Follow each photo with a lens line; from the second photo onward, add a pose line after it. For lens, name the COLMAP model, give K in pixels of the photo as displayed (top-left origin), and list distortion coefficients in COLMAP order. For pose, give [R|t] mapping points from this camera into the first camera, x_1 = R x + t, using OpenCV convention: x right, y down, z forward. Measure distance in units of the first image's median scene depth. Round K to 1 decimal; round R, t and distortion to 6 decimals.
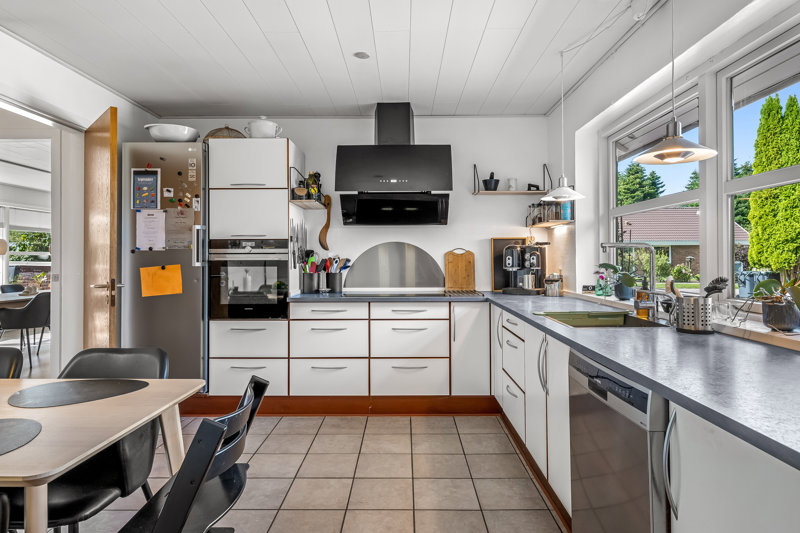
lens RADIAL K [[475.0, 0, 400.3], [0, 475.0, 251.9], [0, 0, 1]] dist [-0.000950, -0.000142]
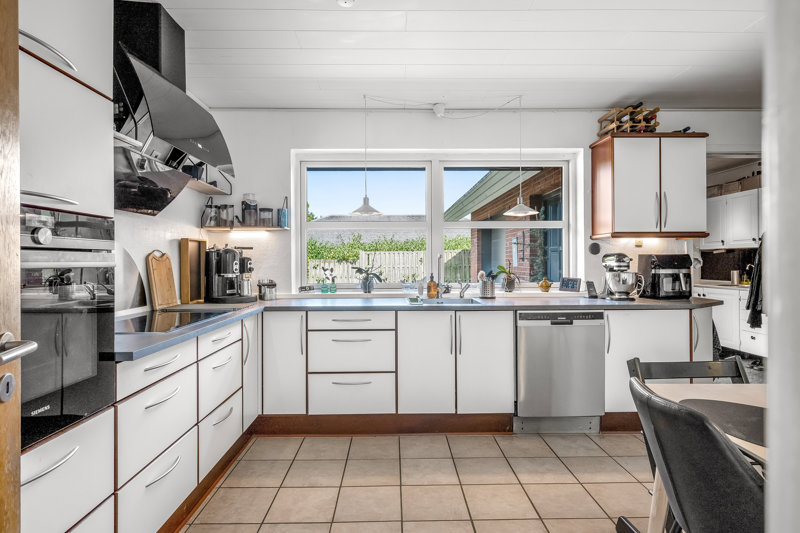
lens RADIAL K [[446.4, 0, 400.0], [0, 446.4, 266.5], [0, 0, 1]] dist [0.001658, 0.000161]
pose [[-0.025550, -0.010421, 0.999619, -0.813134], [0.000985, 0.999945, 0.010449, 0.016623], [-0.999673, 0.001251, -0.025539, 0.942238]]
